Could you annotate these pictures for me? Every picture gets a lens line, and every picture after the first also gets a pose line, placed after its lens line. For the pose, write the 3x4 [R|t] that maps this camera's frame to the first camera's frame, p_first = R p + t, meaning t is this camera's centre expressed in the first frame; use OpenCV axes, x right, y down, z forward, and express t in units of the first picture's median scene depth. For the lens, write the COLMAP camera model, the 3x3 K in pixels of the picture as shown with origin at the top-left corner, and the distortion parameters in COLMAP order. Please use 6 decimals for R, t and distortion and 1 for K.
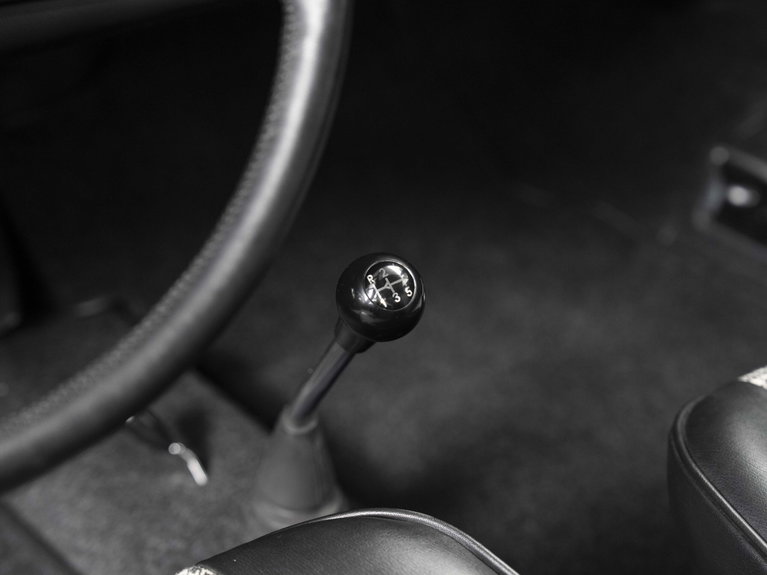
lens RADIAL K [[1558.8, 0, 383.5], [0, 1558.8, 287.5], [0, 0, 1]] dist [0.237234, 0.021904]
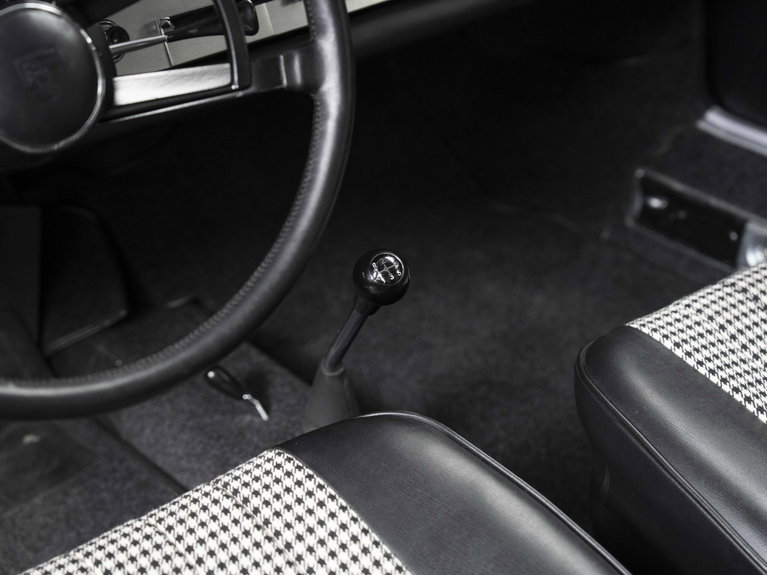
lens RADIAL K [[1523.1, 0, 383.5], [0, 1523.1, 287.5], [0, 0, 1]] dist [-0.008008, -0.052127]
pose [[0.999109, -0.039766, -0.014120, 0.017752], [0.039612, 0.999155, -0.010998, 0.028037], [0.014545, 0.010429, 0.999840, -0.437762]]
